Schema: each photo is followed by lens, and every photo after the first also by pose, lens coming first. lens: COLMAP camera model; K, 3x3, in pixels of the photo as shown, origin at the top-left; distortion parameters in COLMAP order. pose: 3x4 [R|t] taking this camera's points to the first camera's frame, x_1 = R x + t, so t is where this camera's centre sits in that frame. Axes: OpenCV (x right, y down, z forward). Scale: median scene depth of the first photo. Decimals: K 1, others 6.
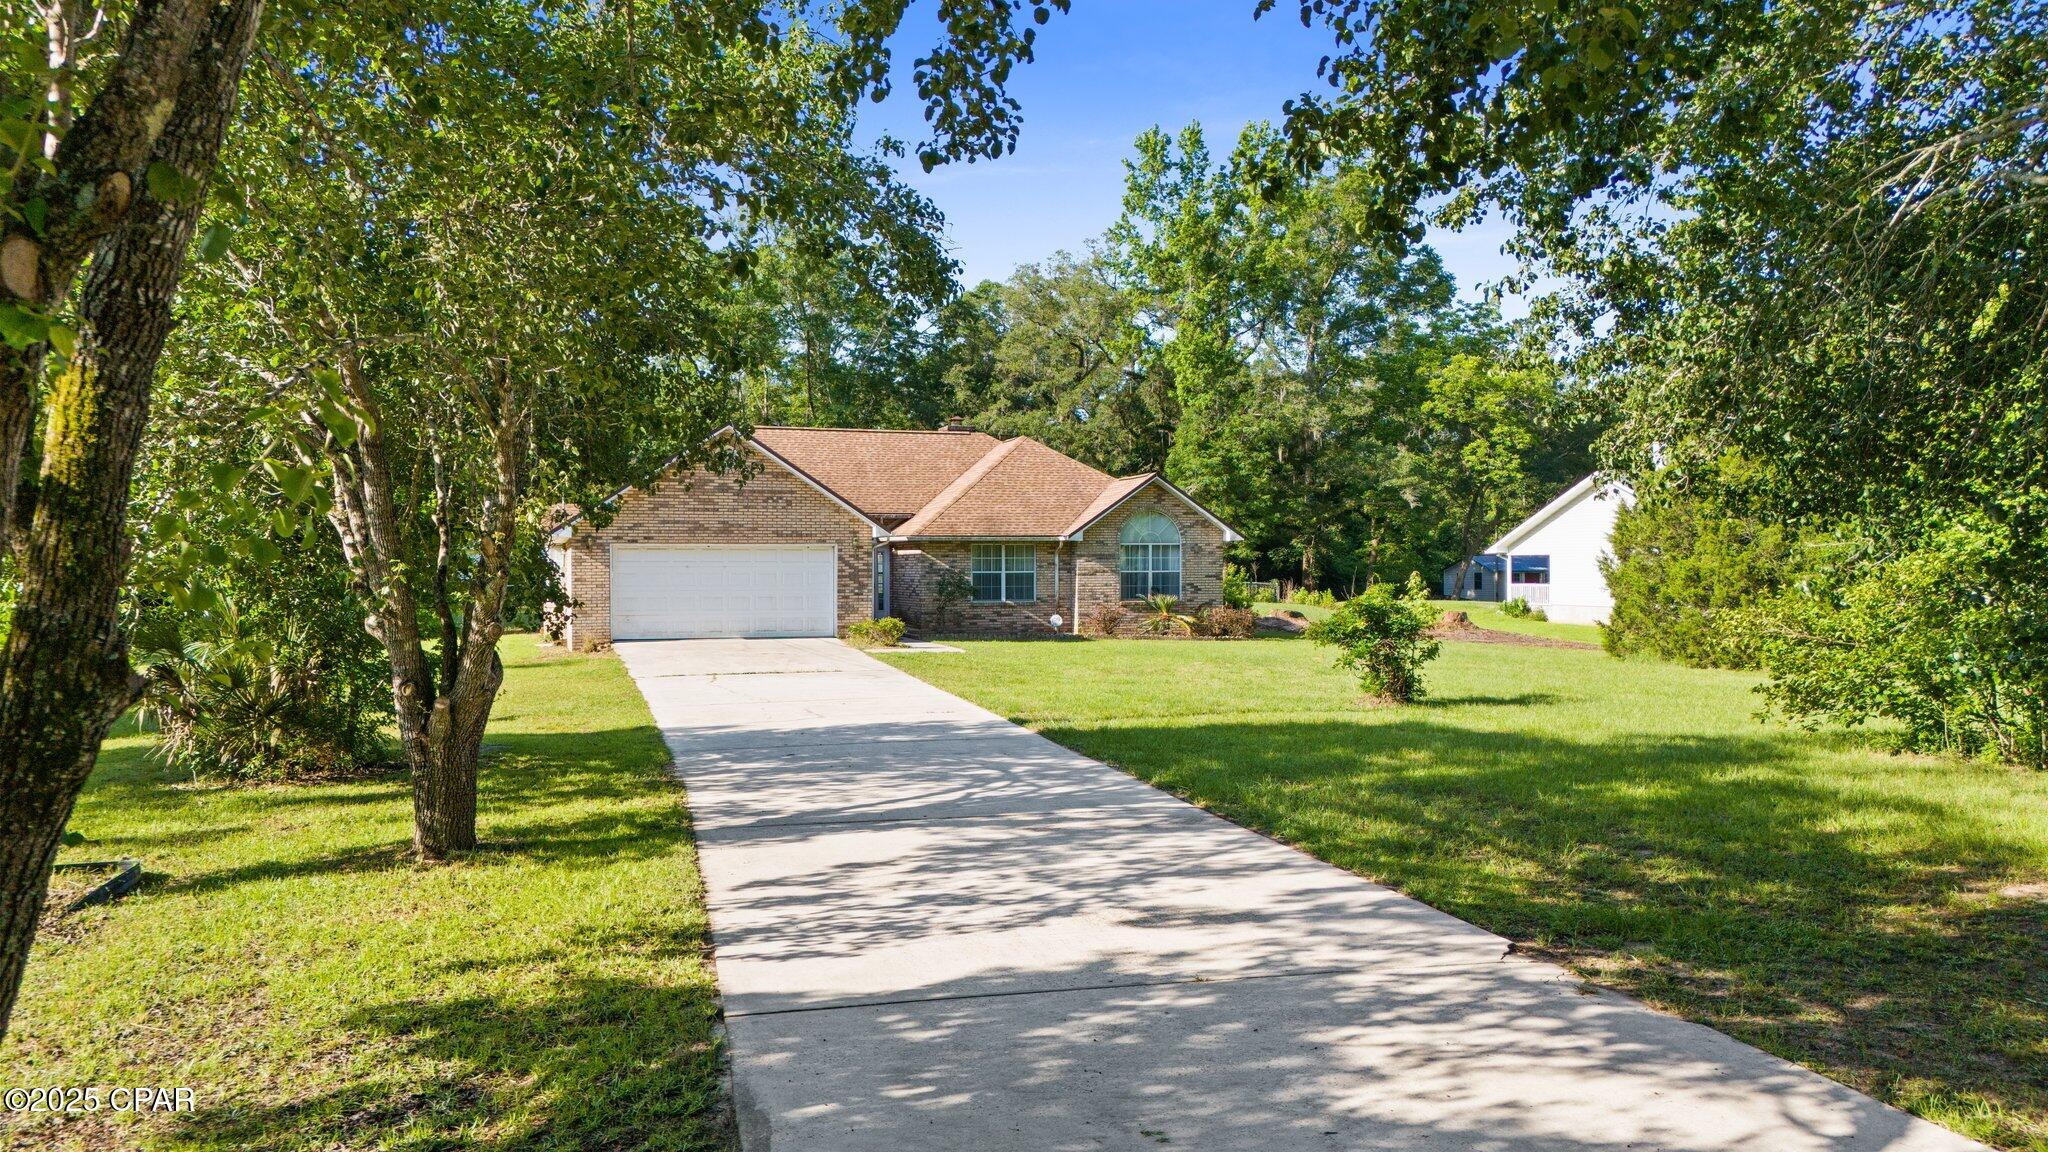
lens RADIAL K [[1525.5, 0, 1019.0], [0, 1525.5, 567.2], [0, 0, 1]] dist [0.073977, -0.080262]
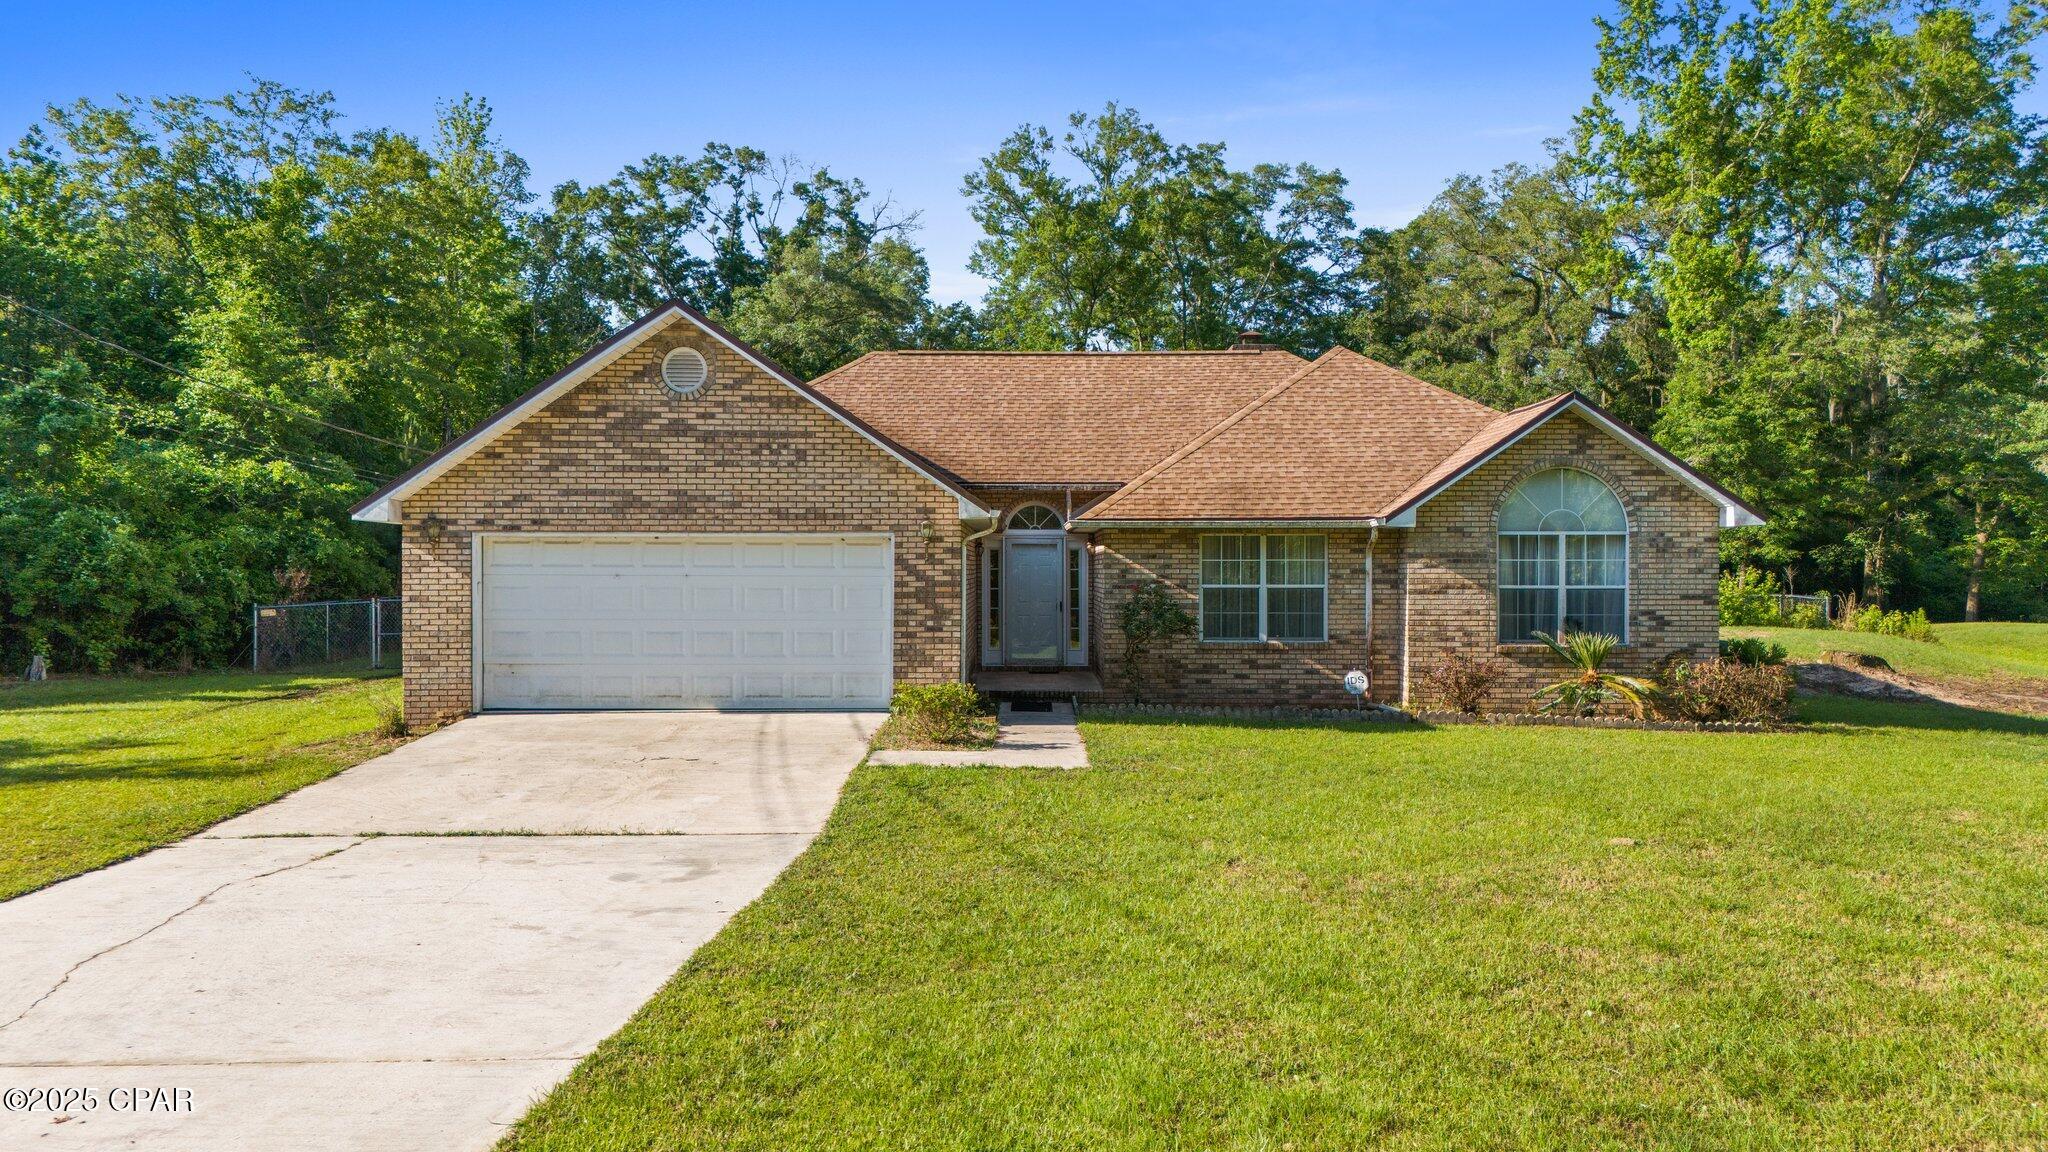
lens RADIAL K [[1525.5, 0, 1019.0], [0, 1525.5, 567.2], [0, 0, 1]] dist [0.073977, -0.080262]
pose [[0.952542, 0.004186, -0.304379, 0.032901], [-0.004009, 0.999991, 0.001206, -0.001788], [0.304381, 0.000071, 0.952550, 0.214296]]
